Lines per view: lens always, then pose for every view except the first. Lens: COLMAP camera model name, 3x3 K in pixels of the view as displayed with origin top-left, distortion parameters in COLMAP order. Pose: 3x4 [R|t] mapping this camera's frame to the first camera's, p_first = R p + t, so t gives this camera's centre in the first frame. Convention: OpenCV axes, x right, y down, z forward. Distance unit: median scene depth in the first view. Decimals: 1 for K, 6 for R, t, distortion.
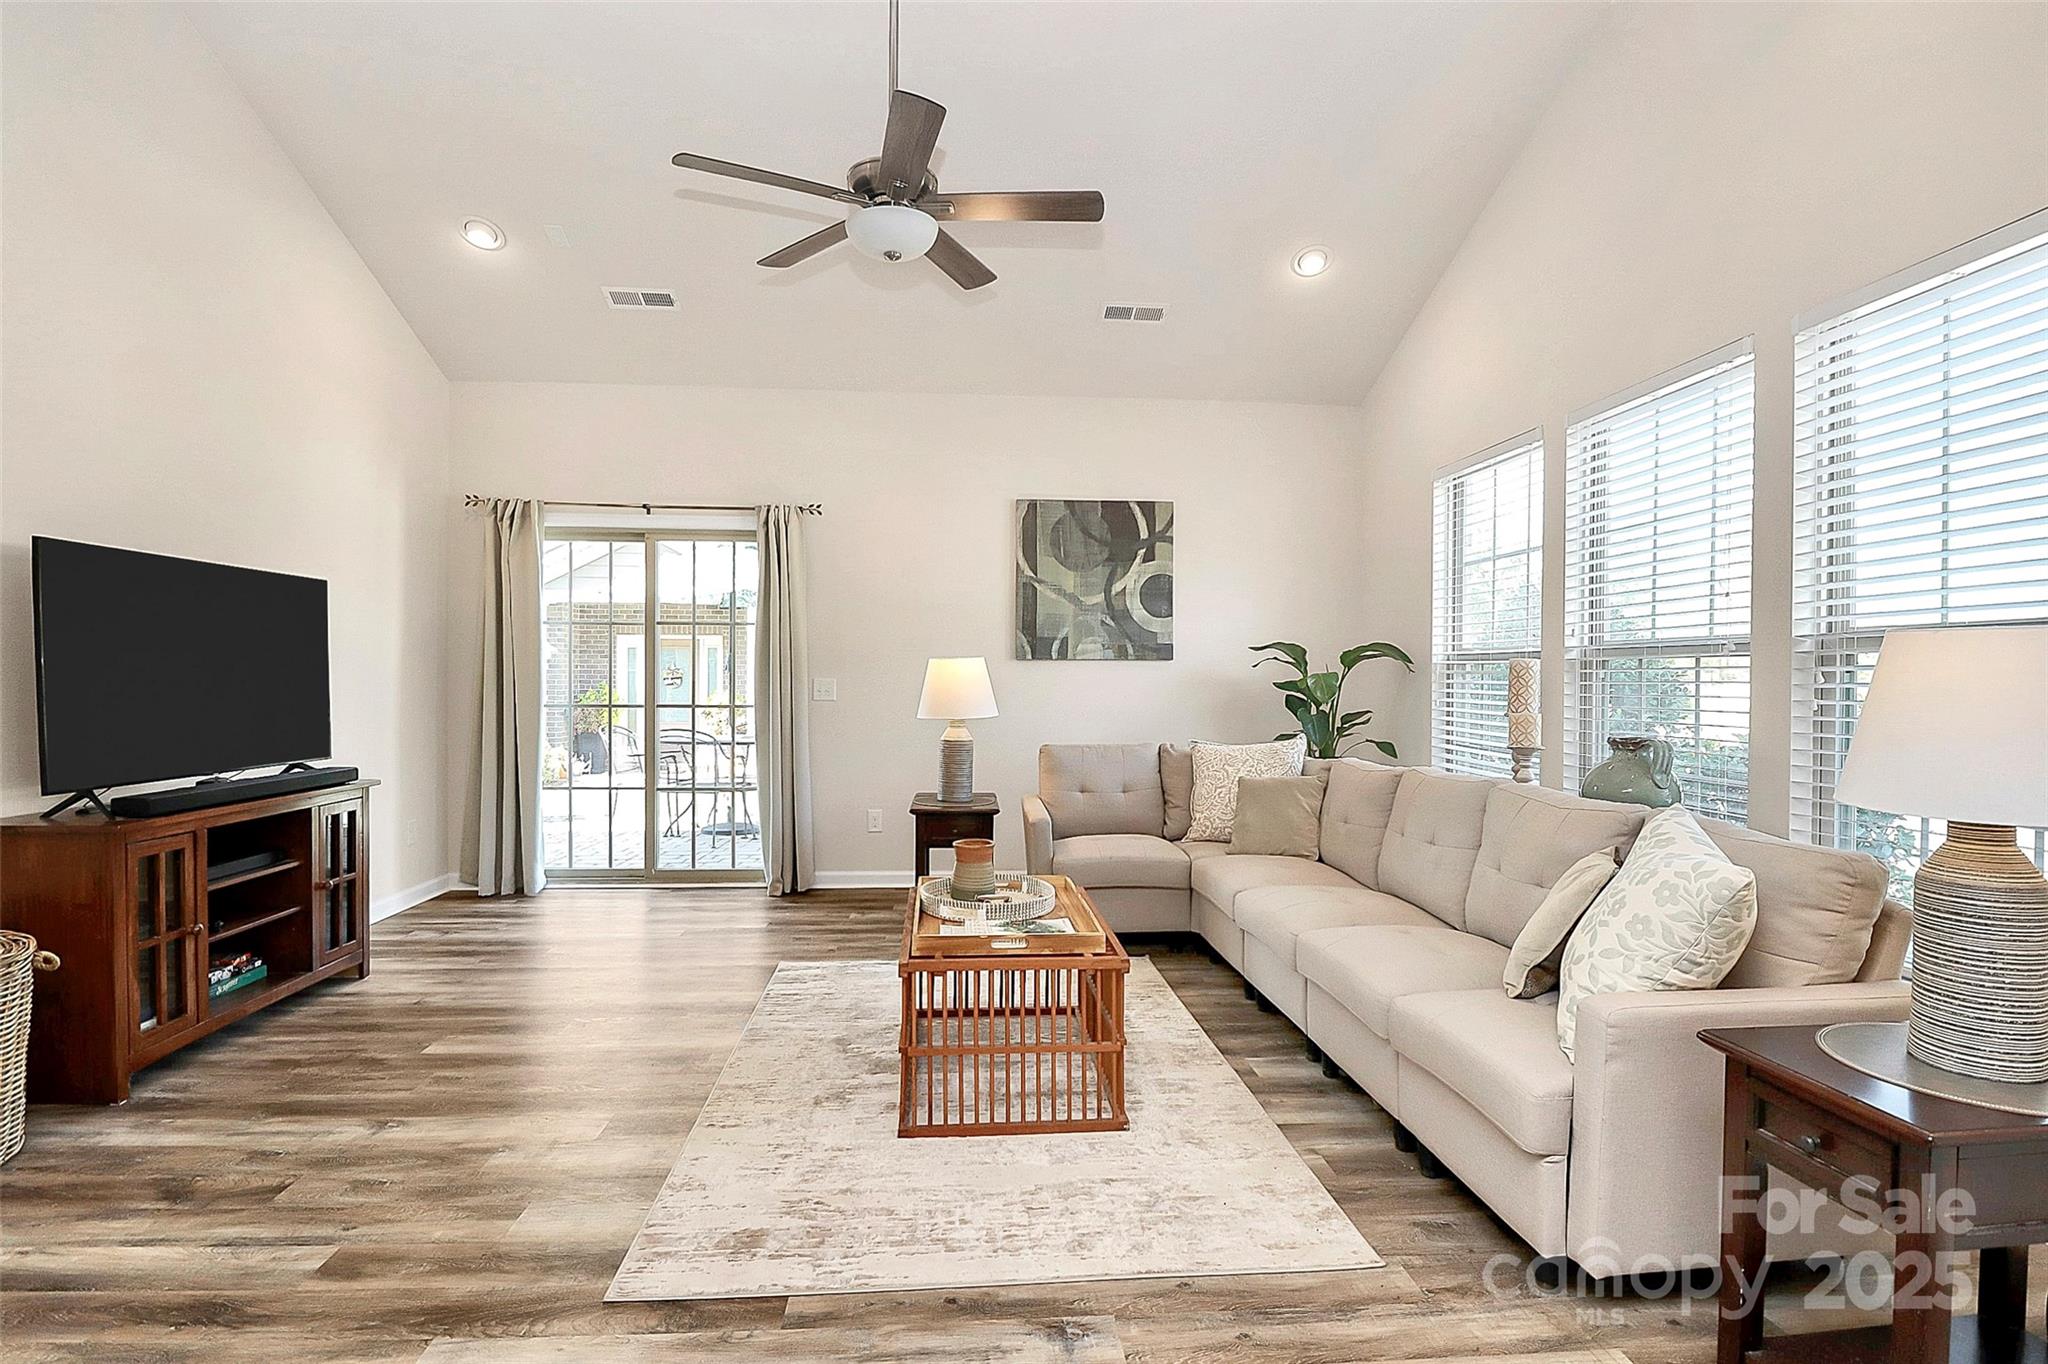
lens RADIAL K [[986.3, 0, 1019.4], [0, 986.3, 684.7], [0, 0, 1]] dist [-0.008230, 0.002068]
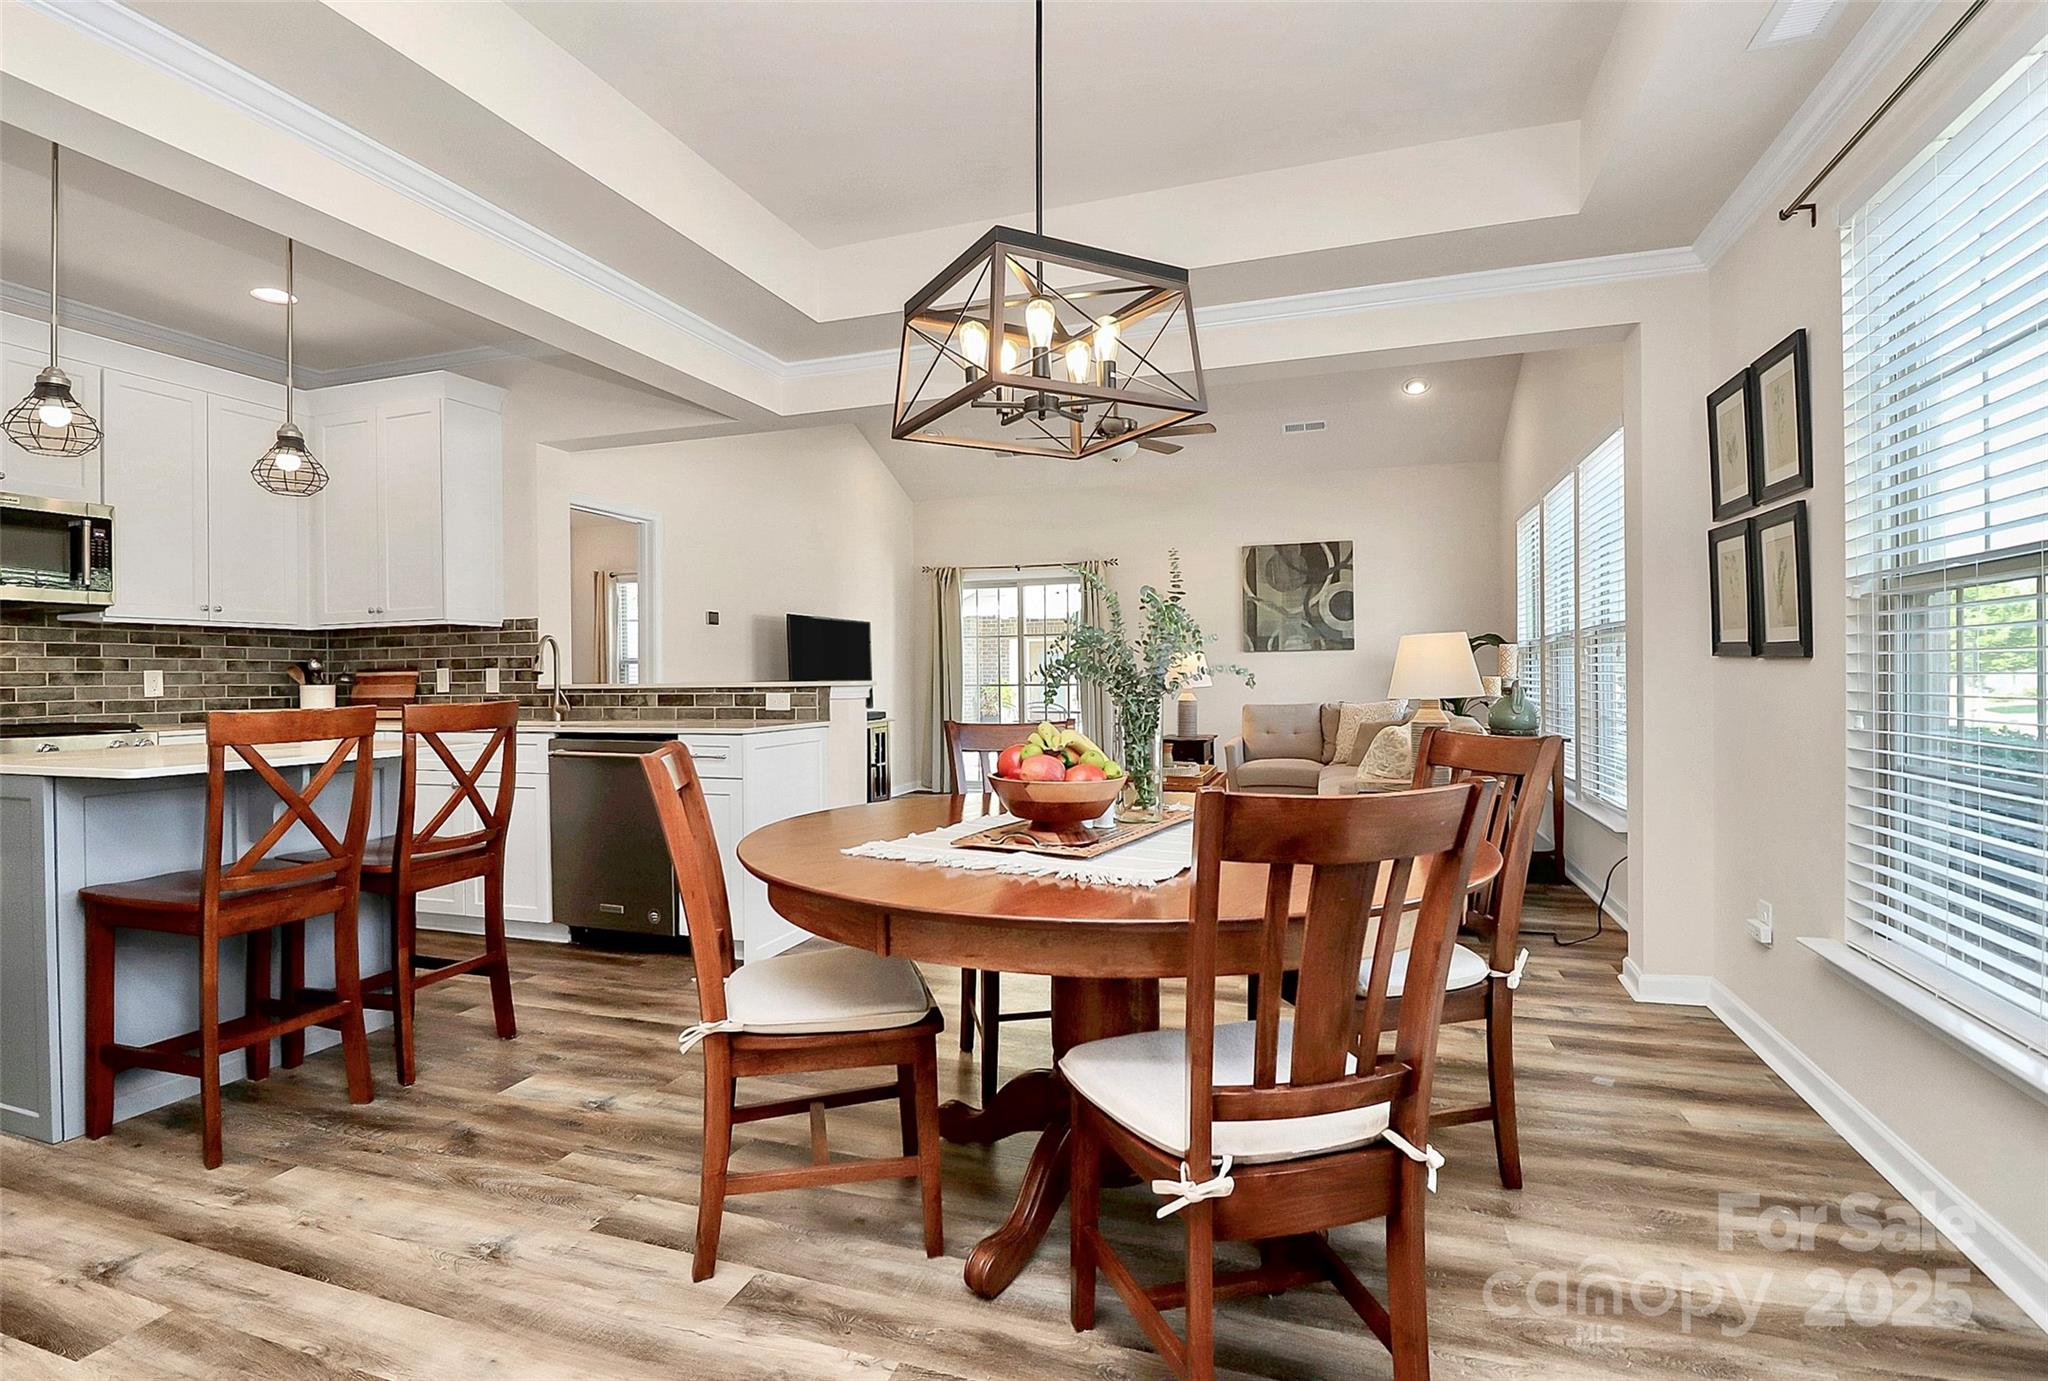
lens RADIAL K [[986.3, 0, 991.5], [0, 986.3, 665.4], [0, 0, 1]] dist [-0.008230, 0.002068]
pose [[0.914108, -0.017894, -0.405075, 0.256368], [0.012796, 0.999801, -0.015289, 0.013967], [0.405268, 0.008792, 0.914156, -0.548244]]
